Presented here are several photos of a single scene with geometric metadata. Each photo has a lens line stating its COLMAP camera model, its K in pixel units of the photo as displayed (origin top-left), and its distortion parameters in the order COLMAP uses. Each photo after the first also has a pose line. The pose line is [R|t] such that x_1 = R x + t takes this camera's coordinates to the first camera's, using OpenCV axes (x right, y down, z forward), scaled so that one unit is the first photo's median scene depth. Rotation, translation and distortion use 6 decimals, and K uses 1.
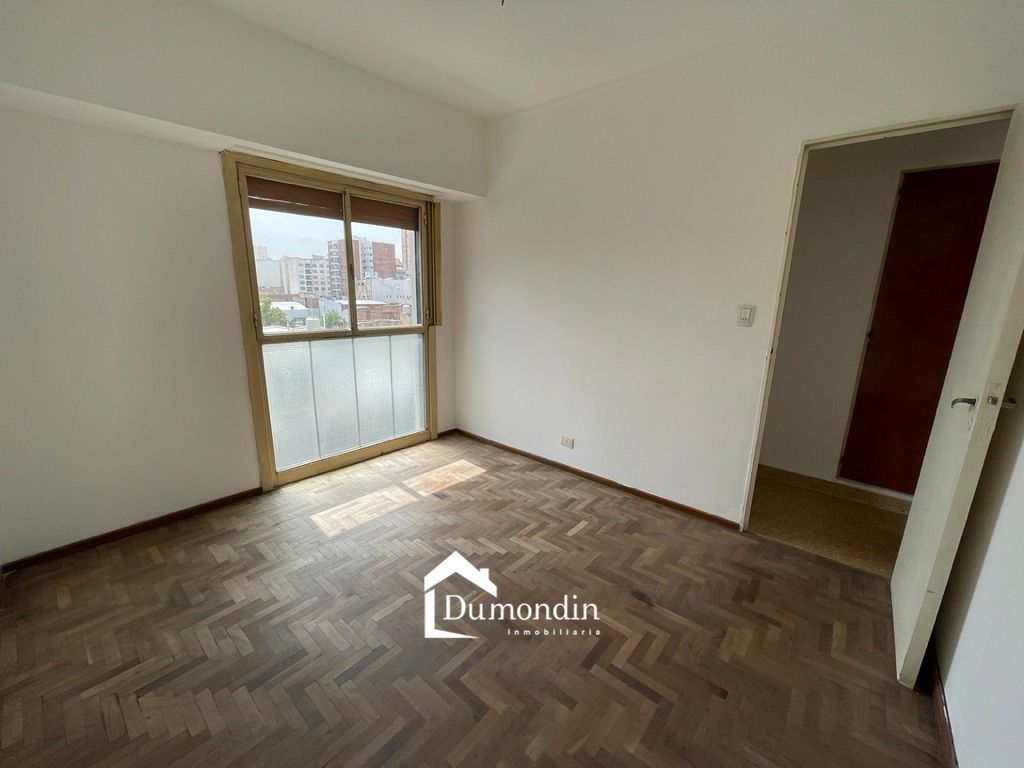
lens RADIAL K [[413.1, 0, 515.1], [0, 413.1, 386.8], [0, 0, 1]] dist [-0.008399, 0.000238]
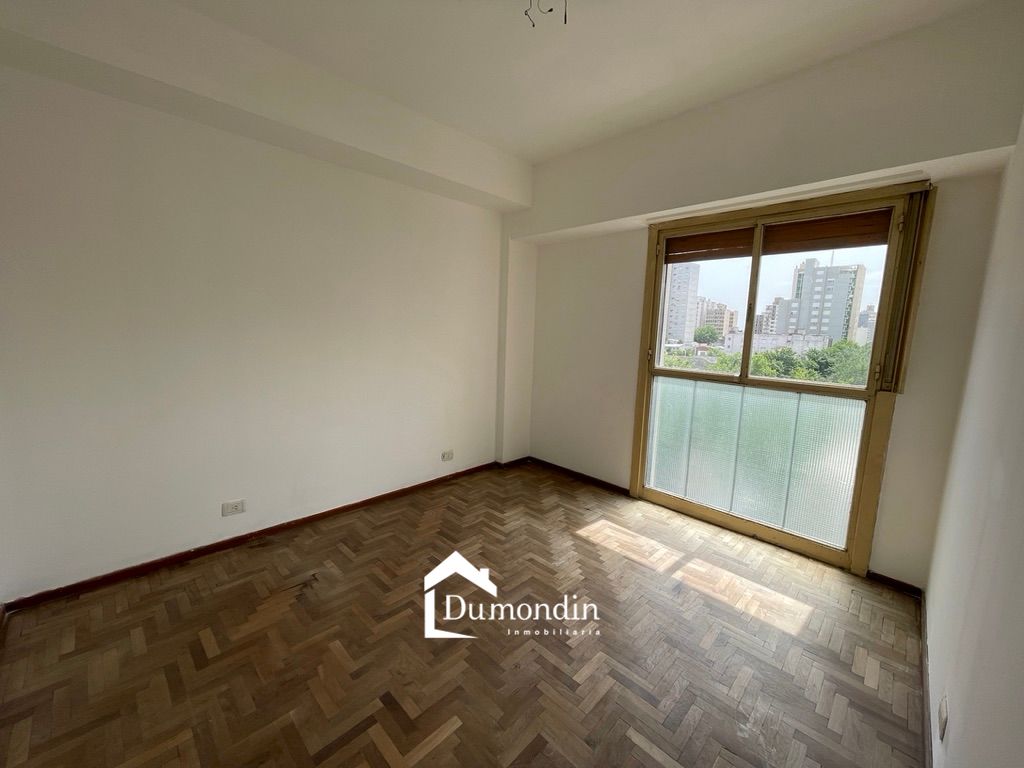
lens RADIAL K [[413.1, 0, 515.1], [0, 413.1, 386.8], [0, 0, 1]] dist [-0.008399, 0.000238]
pose [[-0.083427, 0.117738, -0.989534, 0.578083], [-0.258121, 0.956553, 0.135576, -0.125442], [0.962504, 0.266730, -0.049411, 0.657180]]
